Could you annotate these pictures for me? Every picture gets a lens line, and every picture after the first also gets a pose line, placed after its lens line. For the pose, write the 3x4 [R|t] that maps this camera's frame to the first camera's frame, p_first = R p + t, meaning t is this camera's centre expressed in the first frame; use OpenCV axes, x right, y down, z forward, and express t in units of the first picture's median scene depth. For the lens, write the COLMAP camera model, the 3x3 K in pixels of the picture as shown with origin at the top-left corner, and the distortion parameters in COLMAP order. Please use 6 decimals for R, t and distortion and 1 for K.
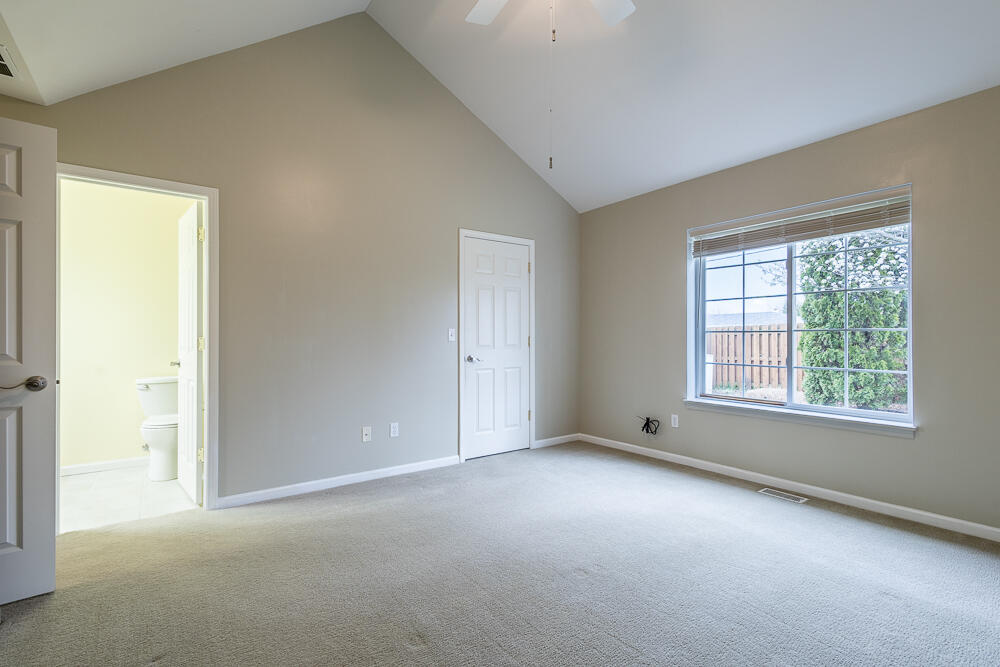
lens RADIAL K [[471.0, 0, 512.1], [0, 471.0, 334.4], [0, 0, 1]] dist [0.015923, -0.005676]
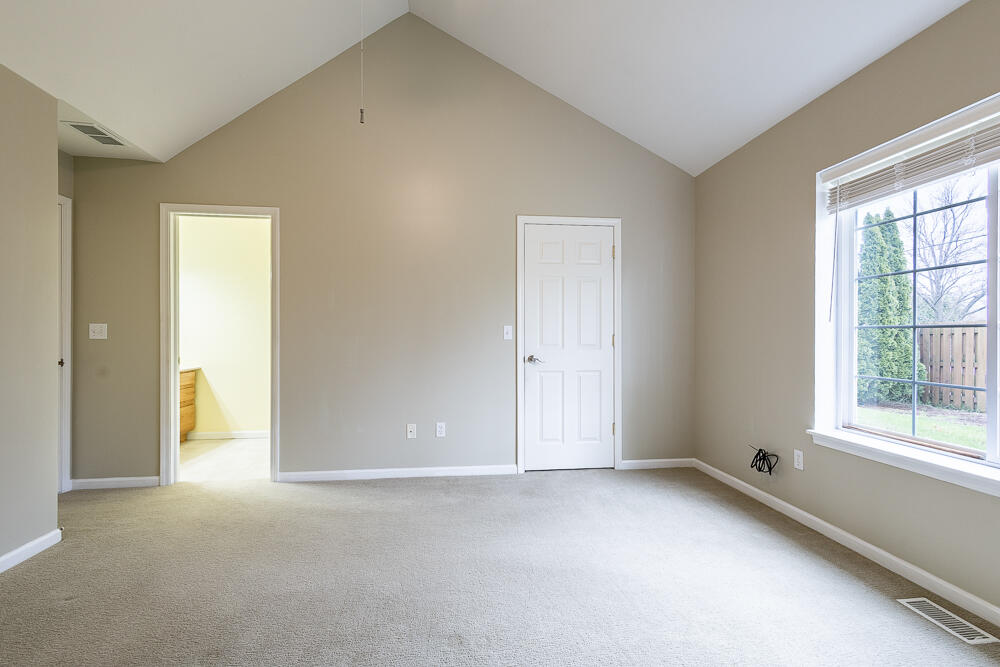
lens RADIAL K [[471.0, 0, 499.3], [0, 471.0, 334.7], [0, 0, 1]] dist [0.015923, -0.005676]
pose [[0.861163, 0.001327, -0.508327, 0.321878], [0.002122, 0.999979, 0.006205, -0.000920], [0.508324, -0.006422, 0.861142, 0.199788]]
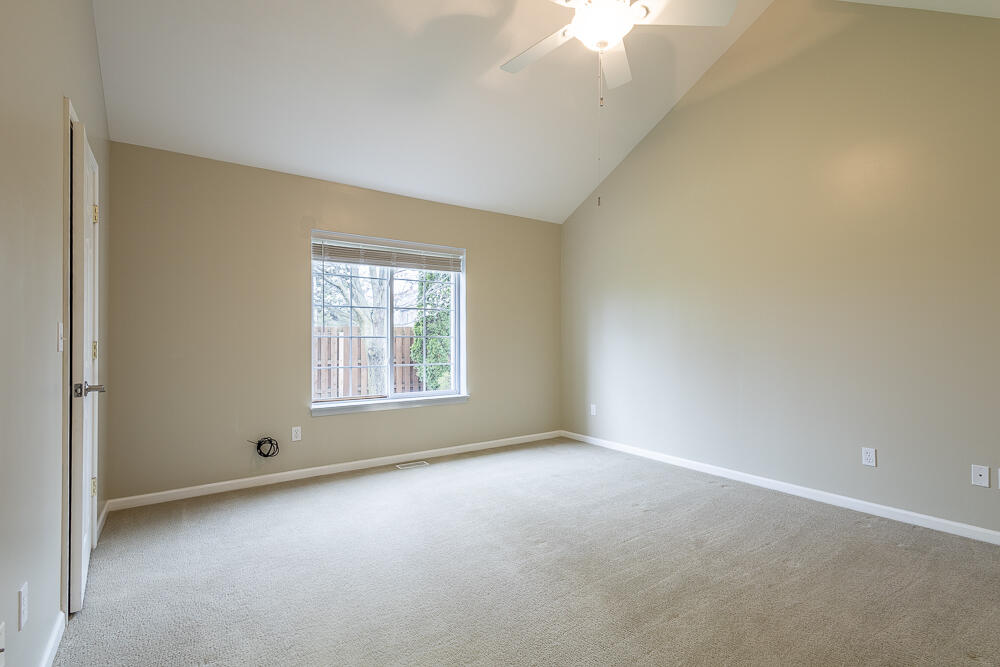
lens RADIAL K [[471.0, 0, 499.2], [0, 471.0, 337.3], [0, 0, 1]] dist [0.015923, -0.005676]
pose [[0.030091, 0.009178, 0.999505, -0.560875], [-0.000339, 0.999958, -0.009172, 0.004664], [-0.999547, -0.000063, 0.030093, 0.582003]]
